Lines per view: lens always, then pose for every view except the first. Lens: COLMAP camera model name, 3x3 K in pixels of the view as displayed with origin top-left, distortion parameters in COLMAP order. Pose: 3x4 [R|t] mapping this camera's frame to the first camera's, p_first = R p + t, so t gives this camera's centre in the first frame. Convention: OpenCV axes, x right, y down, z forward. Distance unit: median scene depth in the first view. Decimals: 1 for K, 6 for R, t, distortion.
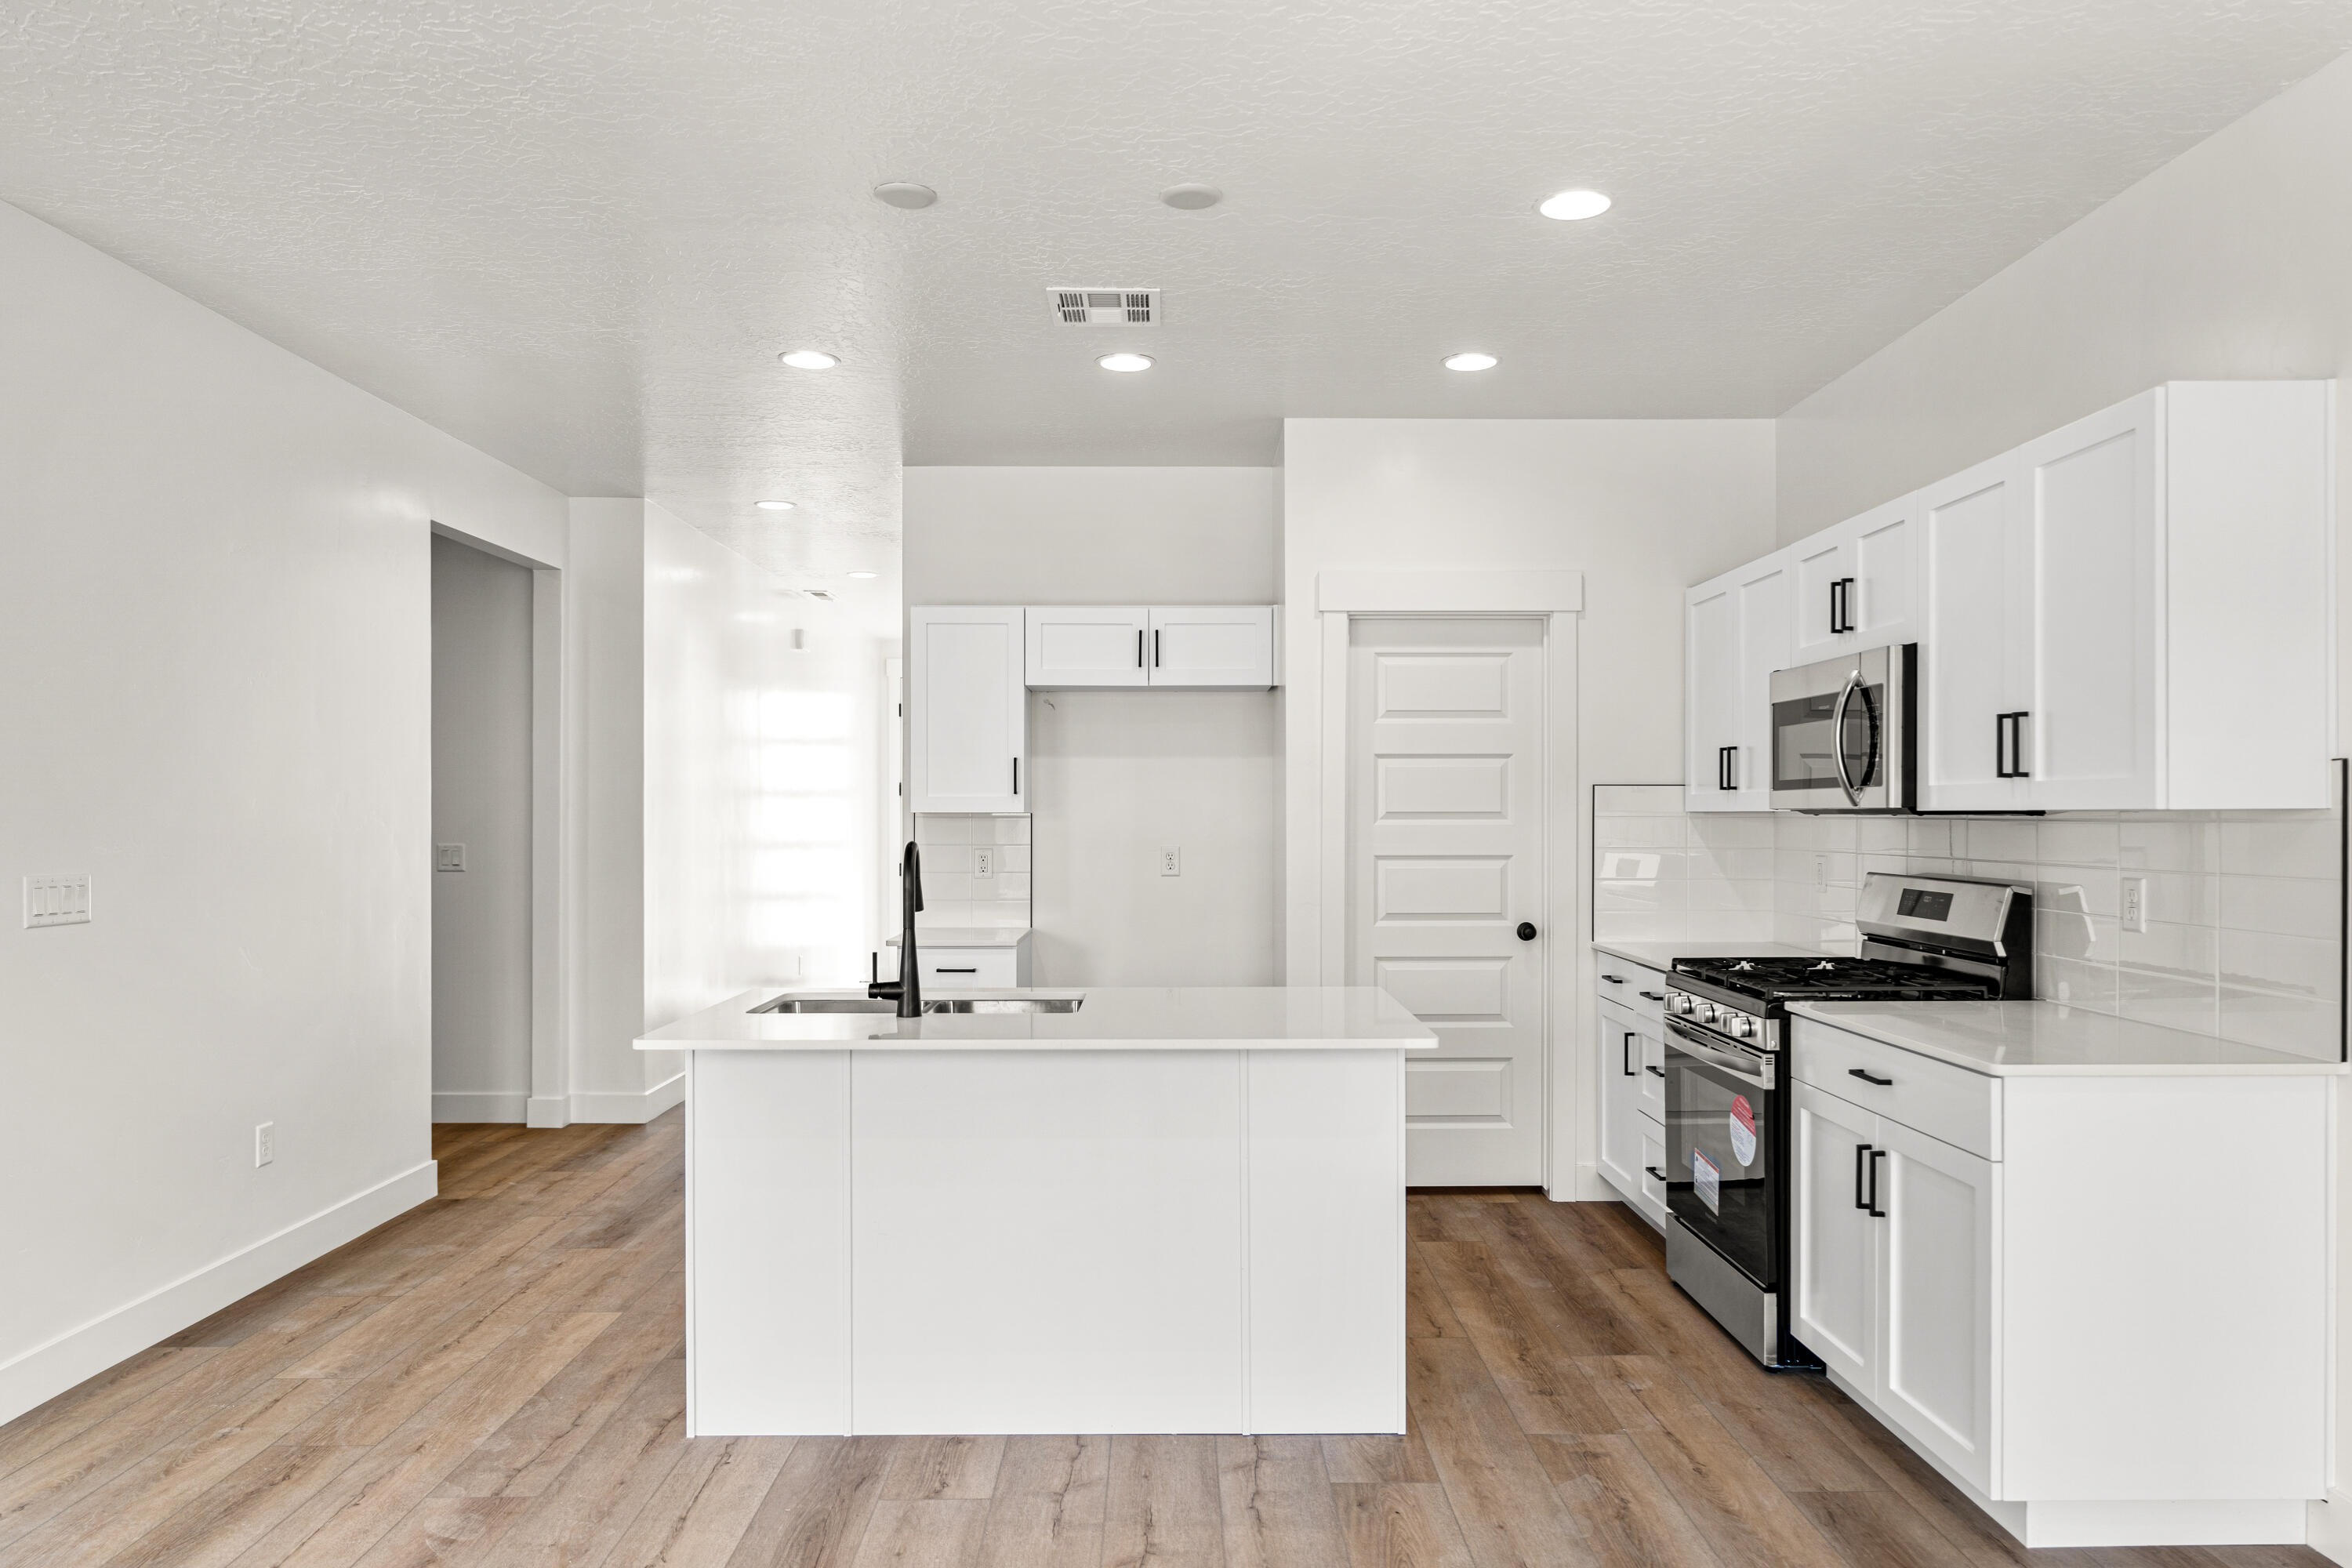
lens RADIAL K [[1547.4, 0, 1193.3], [0, 1547.4, 826.0], [0, 0, 1]] dist [-0.000198, -0.001309]
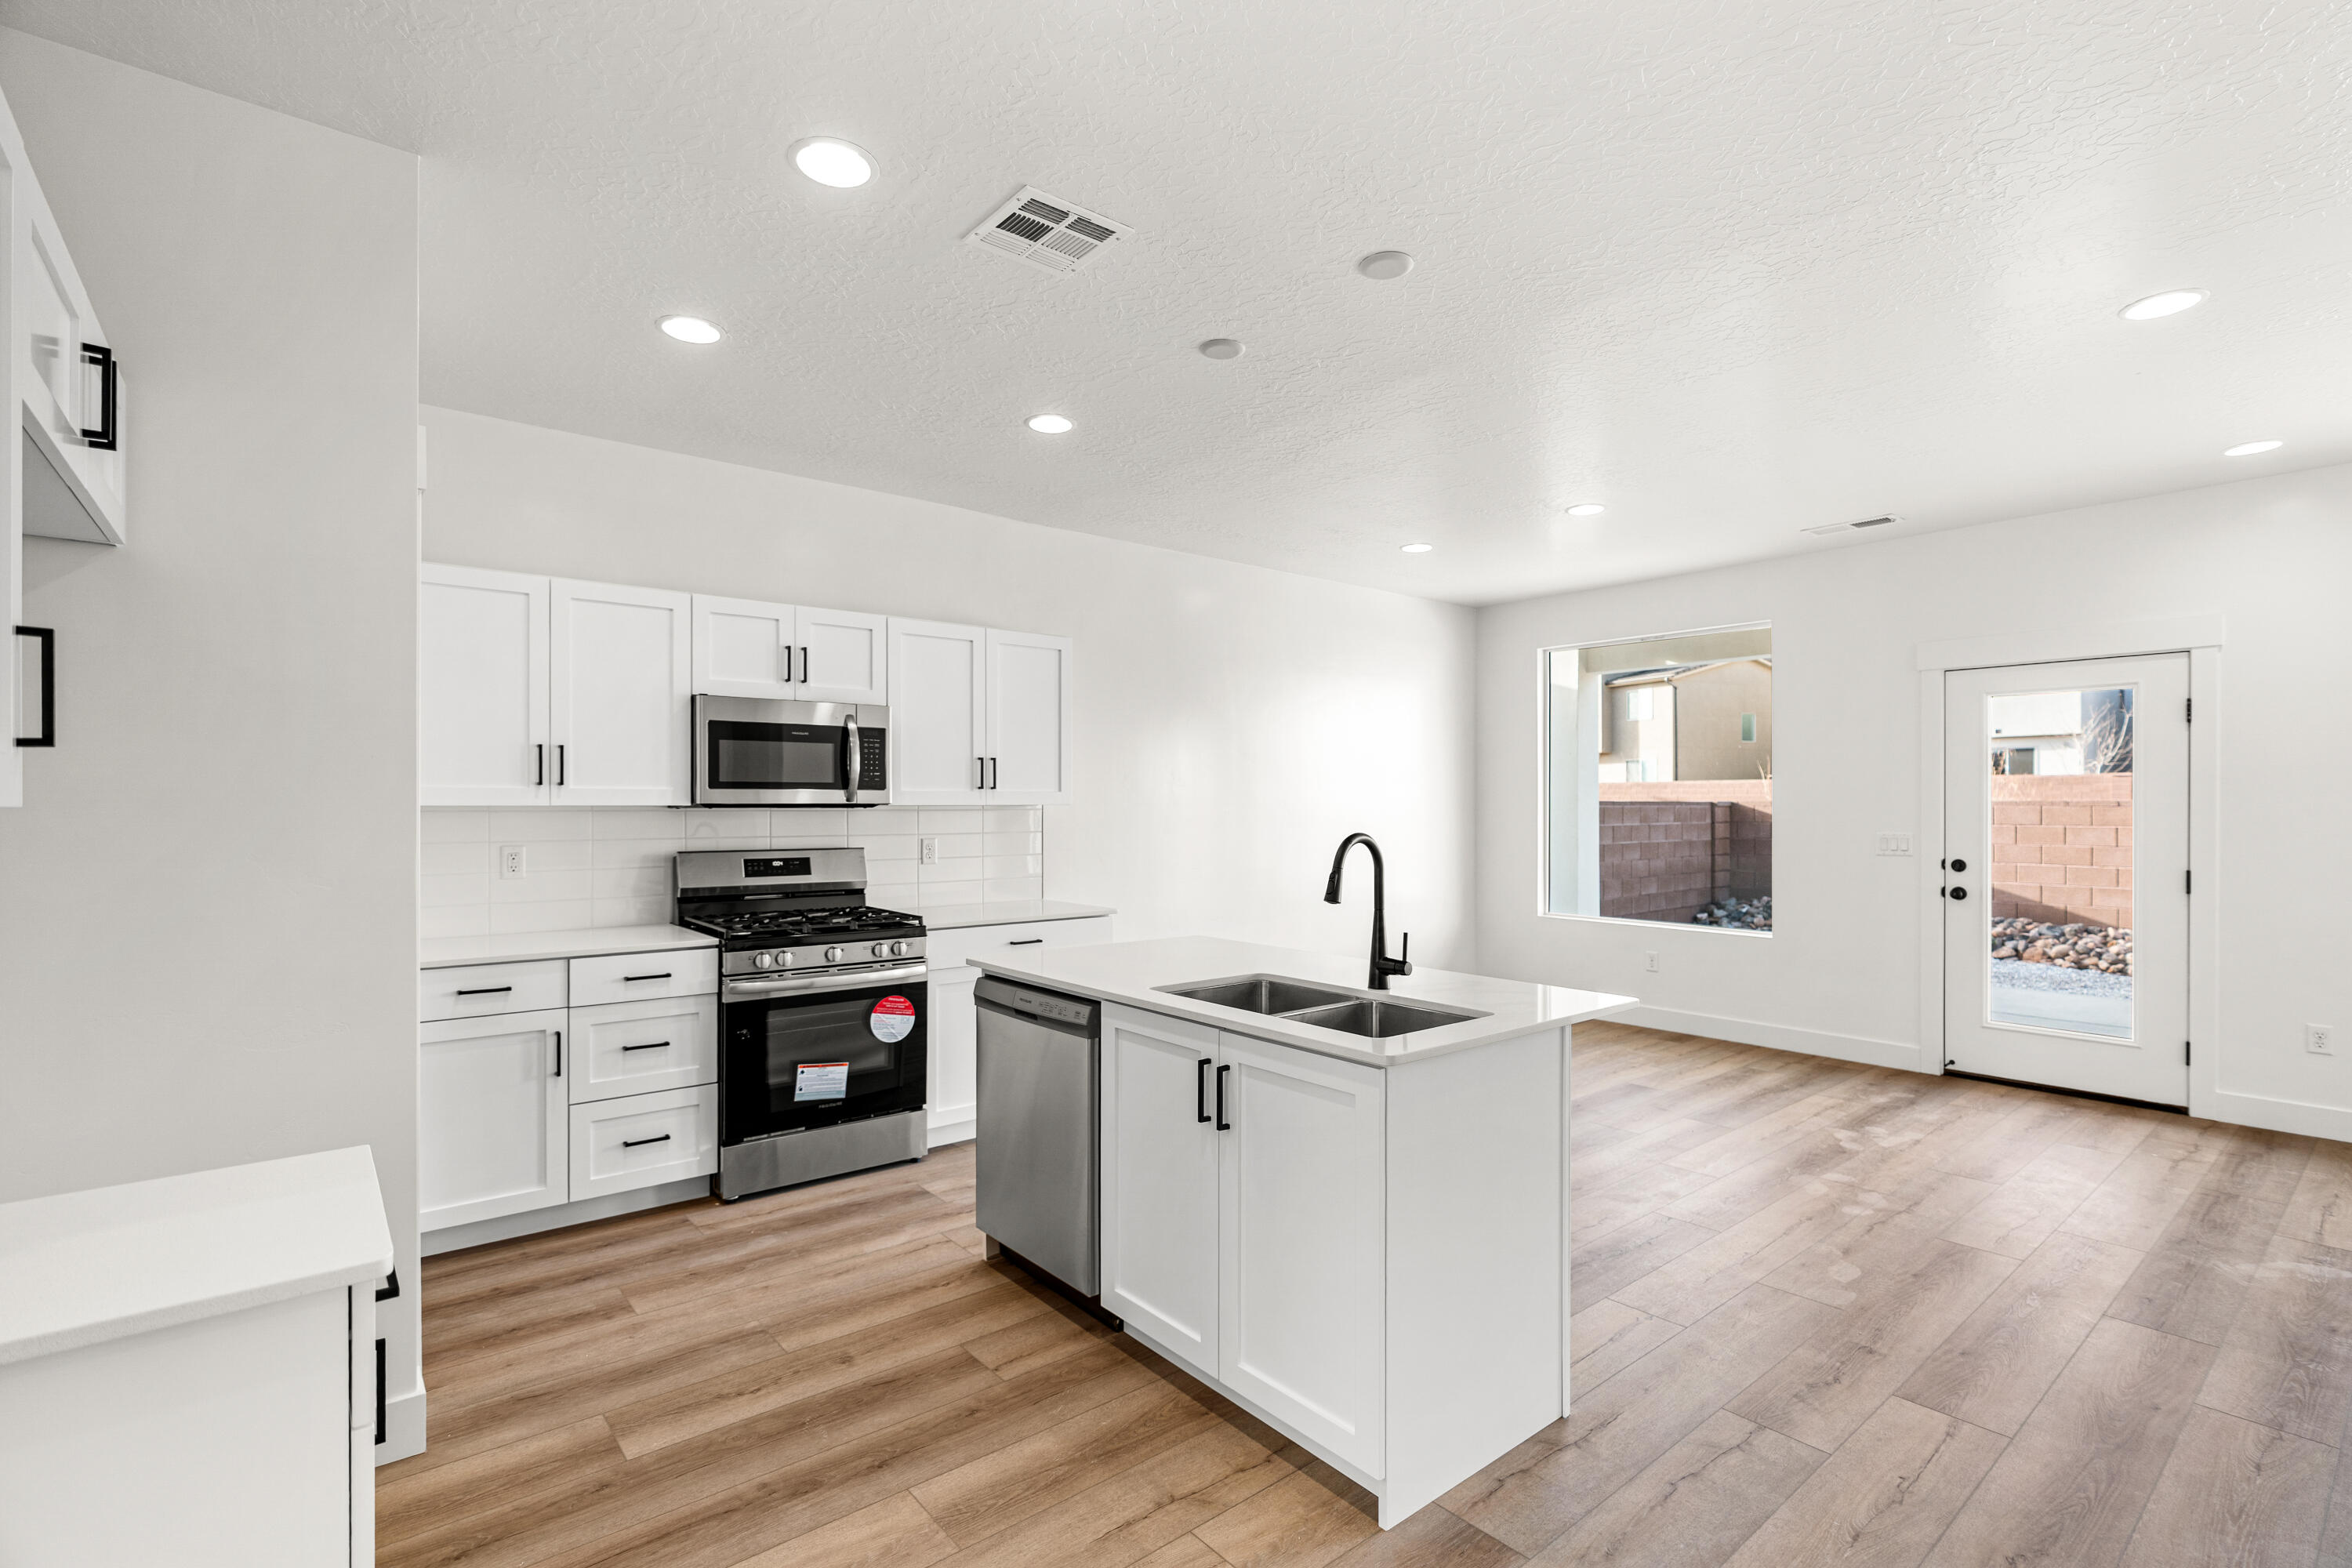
lens RADIAL K [[1070.5, 0, 1178.5], [0, 1070.5, 813.3], [0, 0, 1]] dist [-0.007954, 0.003572]
pose [[-0.621082, -0.004449, 0.783733, -0.644965], [0.008000, 0.999896, 0.012016, -0.012406], [-0.783705, 0.013732, -0.620982, 1.467989]]
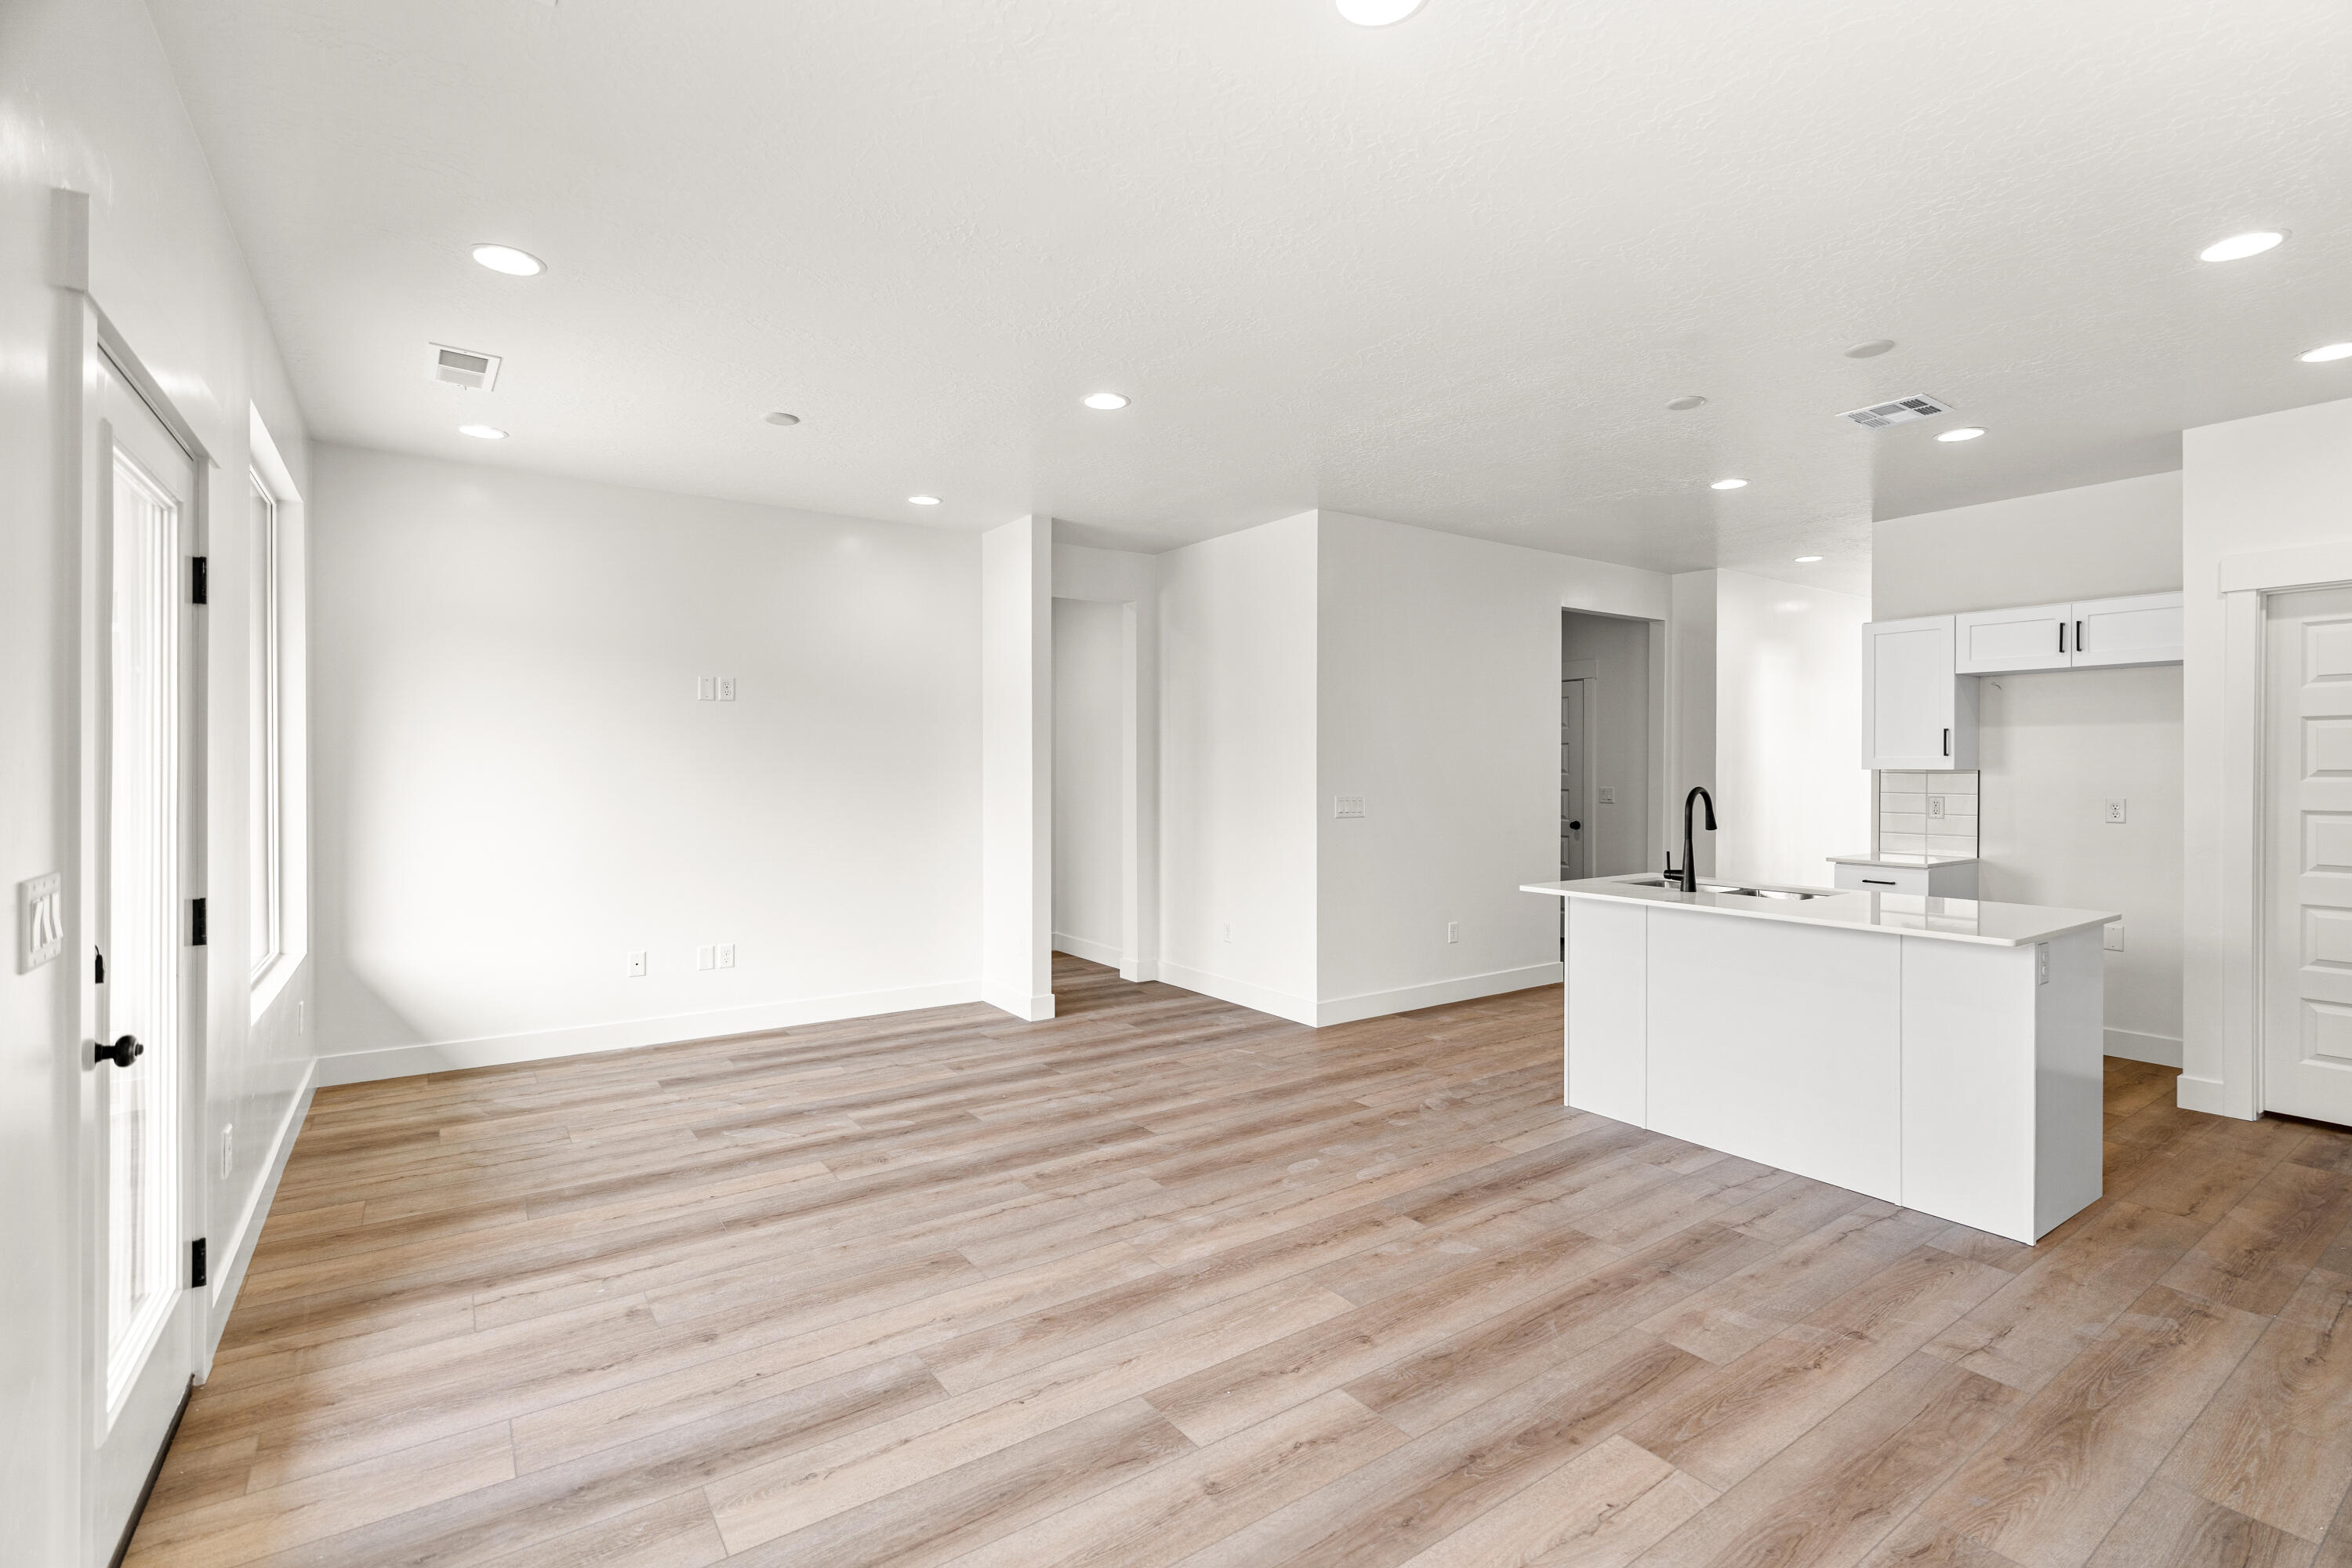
lens RADIAL K [[1070.5, 0, 1195.9], [0, 1070.5, 772.9], [0, 0, 1]] dist [-0.007954, 0.003572]
pose [[0.565064, 0.004535, -0.825035, 0.430741], [-0.009095, 0.999958, -0.000733, 0.001011], [0.824997, 0.007917, 0.565081, -0.084407]]
